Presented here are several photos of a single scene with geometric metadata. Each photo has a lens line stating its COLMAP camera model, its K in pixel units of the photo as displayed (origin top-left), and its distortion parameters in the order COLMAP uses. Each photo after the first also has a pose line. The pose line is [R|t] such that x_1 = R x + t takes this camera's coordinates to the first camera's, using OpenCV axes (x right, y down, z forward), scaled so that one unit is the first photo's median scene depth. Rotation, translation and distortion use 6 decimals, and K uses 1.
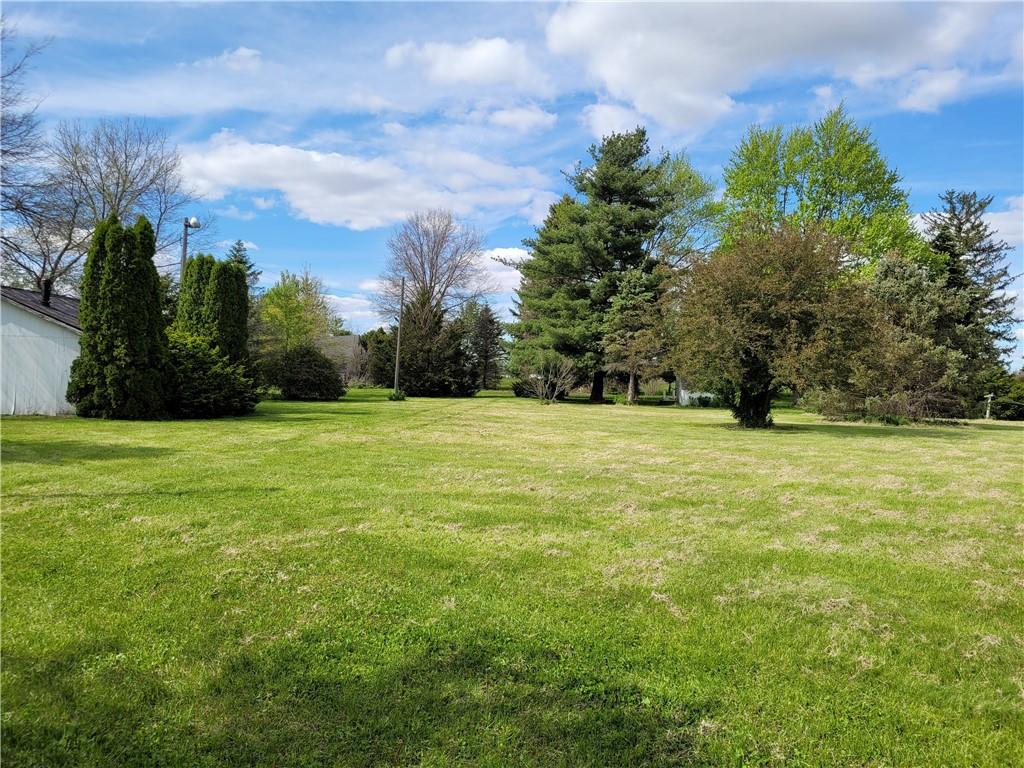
lens RADIAL K [[770.9, 0, 505.8], [0, 770.9, 371.9], [0, 0, 1]] dist [0.064127, -0.054115]
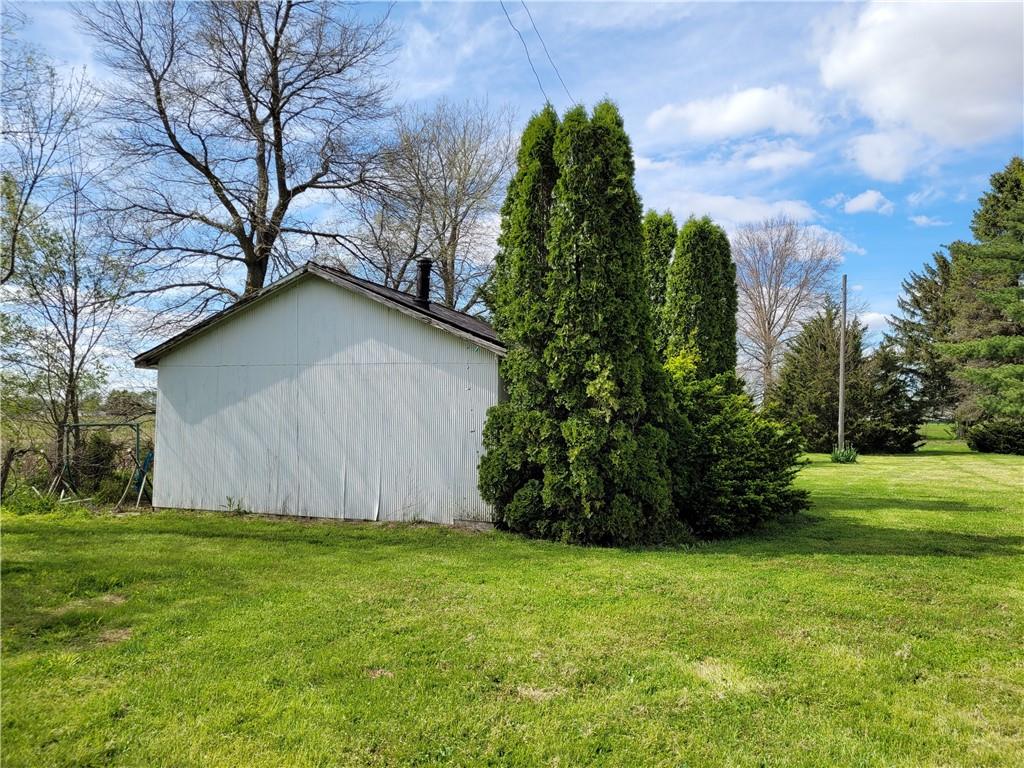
lens RADIAL K [[770.9, 0, 505.8], [0, 770.9, 371.9], [0, 0, 1]] dist [0.064127, -0.054115]
pose [[0.945389, -0.037570, -0.323771, -0.401467], [0.018853, 0.997975, -0.060757, -0.008991], [0.325398, 0.051335, 0.944183, 0.576564]]
